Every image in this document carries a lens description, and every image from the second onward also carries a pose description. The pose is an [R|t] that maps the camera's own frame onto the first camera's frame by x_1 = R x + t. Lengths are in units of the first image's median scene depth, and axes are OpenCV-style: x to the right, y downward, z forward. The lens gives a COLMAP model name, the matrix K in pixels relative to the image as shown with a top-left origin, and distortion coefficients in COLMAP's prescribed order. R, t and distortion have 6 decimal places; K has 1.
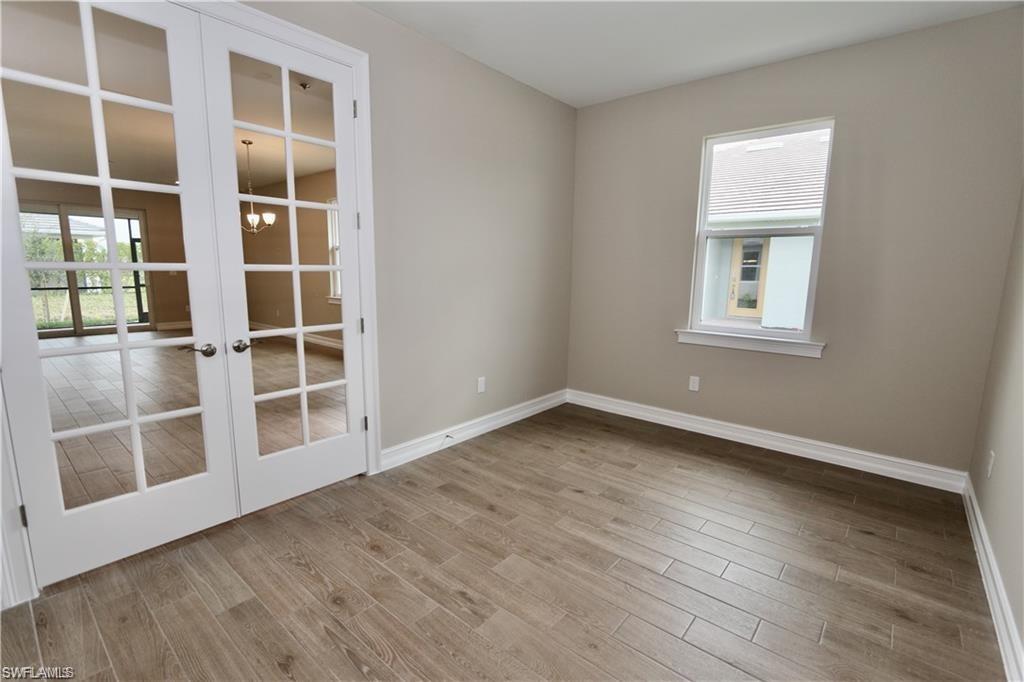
lens RADIAL K [[467.7, 0, 511.3], [0, 467.7, 346.4], [0, 0, 1]] dist [-0.015885, 0.001299]
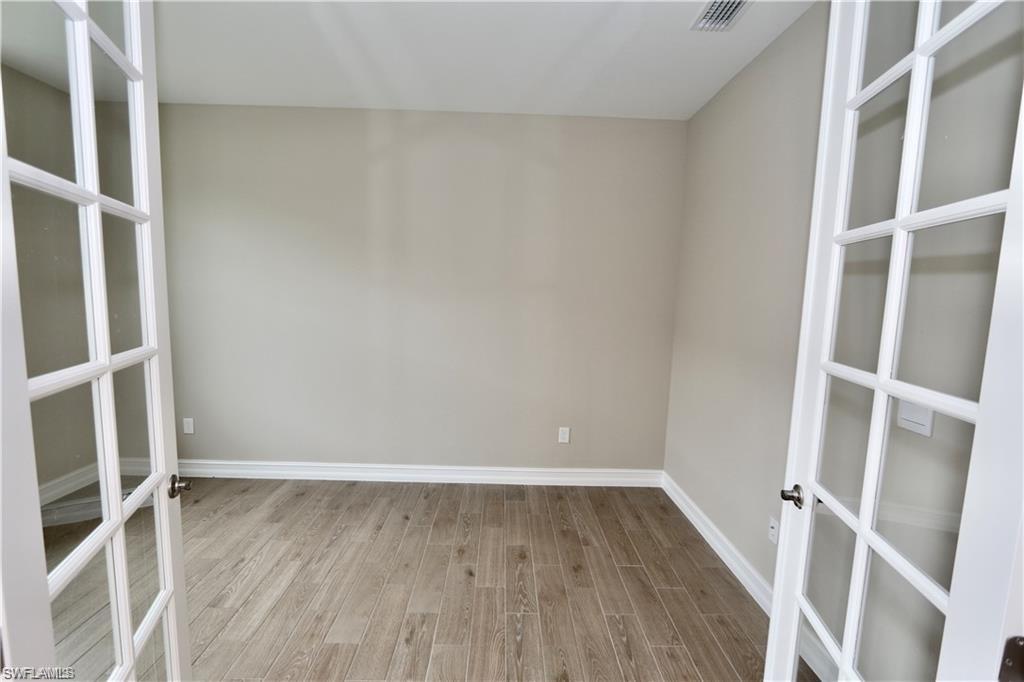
lens RADIAL K [[467.7, 0, 511.3], [0, 467.7, 346.4], [0, 0, 1]] dist [-0.015885, 0.001299]
pose [[-0.659580, -0.117960, 0.742320, -0.998169], [0.085995, 0.969280, 0.230435, -0.338295], [-0.746699, 0.215827, -0.629174, 1.413427]]
